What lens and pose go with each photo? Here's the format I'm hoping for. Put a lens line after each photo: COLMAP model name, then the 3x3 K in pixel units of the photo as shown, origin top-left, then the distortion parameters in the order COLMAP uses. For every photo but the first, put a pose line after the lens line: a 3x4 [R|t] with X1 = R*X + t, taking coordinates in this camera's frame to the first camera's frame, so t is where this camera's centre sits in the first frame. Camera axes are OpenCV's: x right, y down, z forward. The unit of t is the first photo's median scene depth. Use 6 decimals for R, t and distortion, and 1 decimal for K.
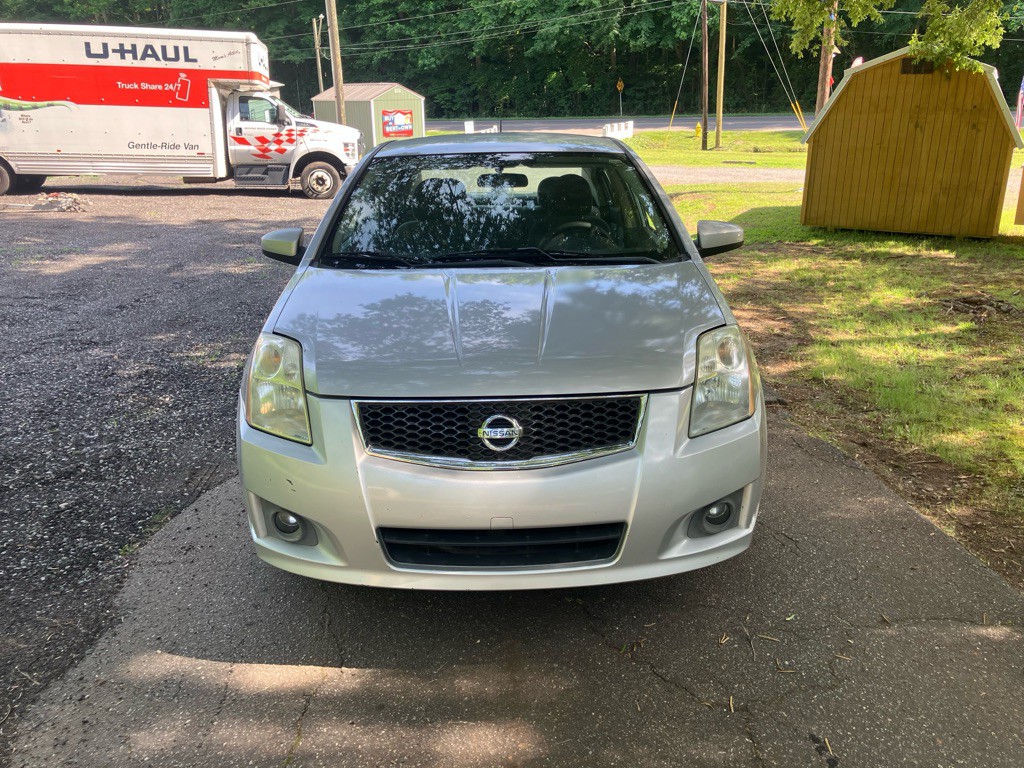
lens RADIAL K [[842.2, 0, 512.0], [0, 842.2, 384.0], [0, 0, 1]] dist [0.016433, -0.014187]
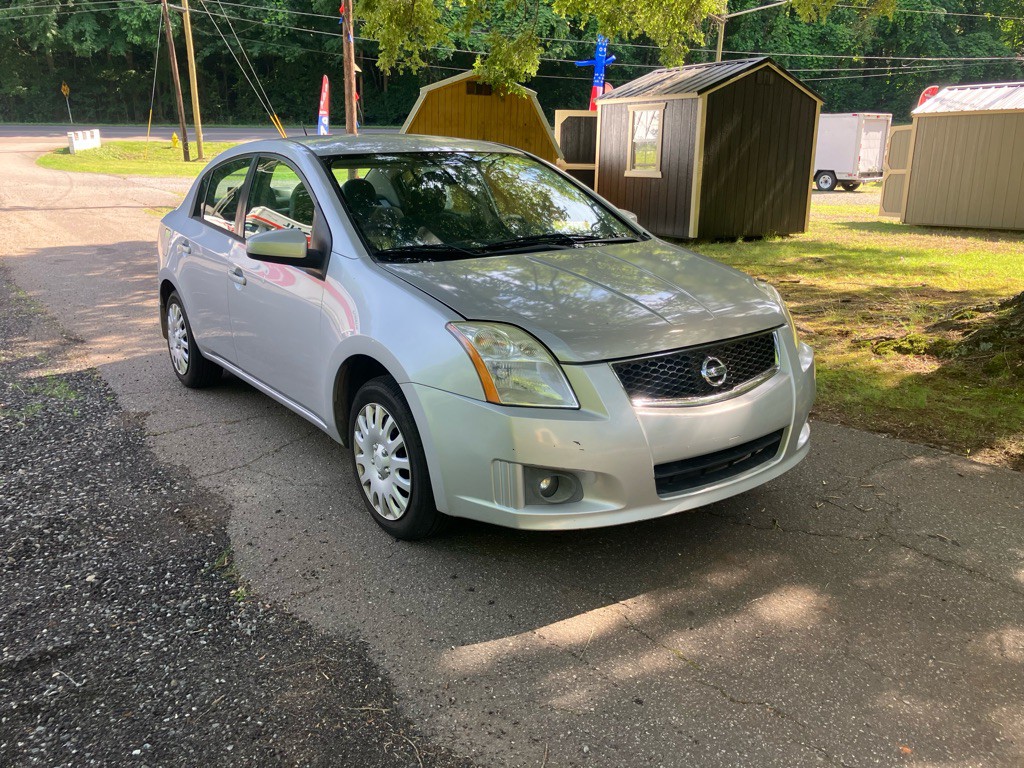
lens RADIAL K [[842.2, 0, 512.0], [0, 842.2, 384.0], [0, 0, 1]] dist [0.016433, -0.014187]
pose [[0.816985, -0.144221, 0.558333, -0.135721], [0.152160, 0.987821, 0.032511, -0.001268], [-0.556222, 0.058394, 0.828979, 0.019972]]
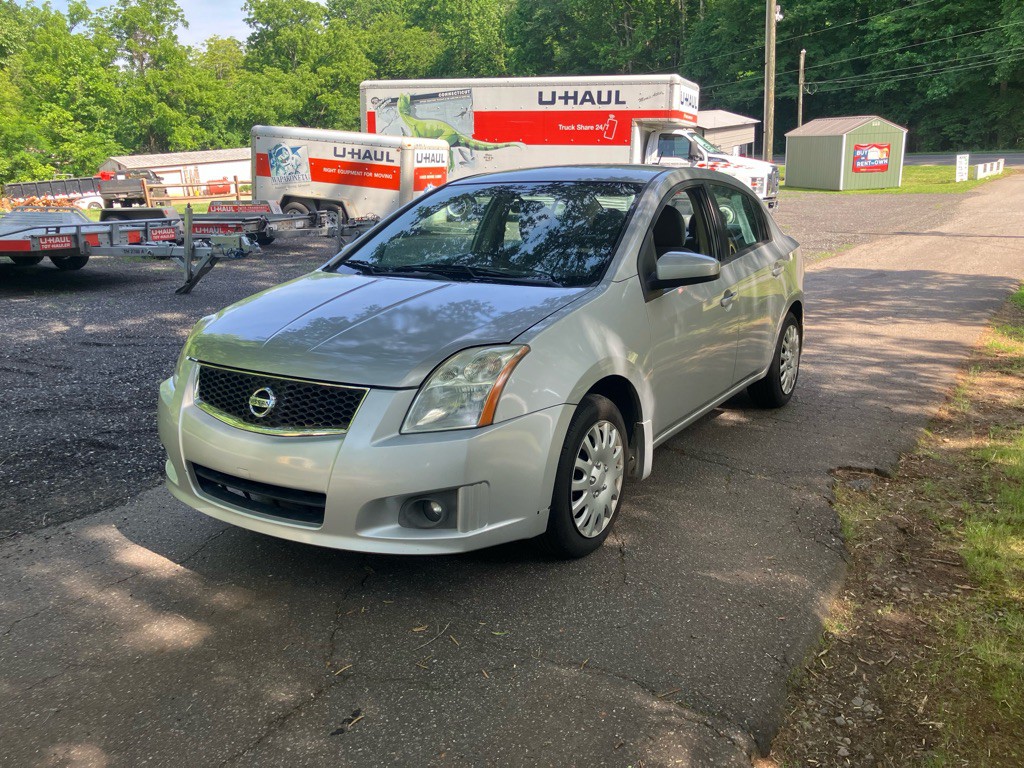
lens RADIAL K [[854.2, 0, 512.0], [0, 854.2, 384.0], [0, 0, 1]] dist [-0.009223, 0.005379]
pose [[0.837679, 0.130287, -0.530395, 0.136351], [-0.152470, 0.988306, 0.001965, -0.003839], [0.524449, 0.079223, 0.847748, 0.018559]]
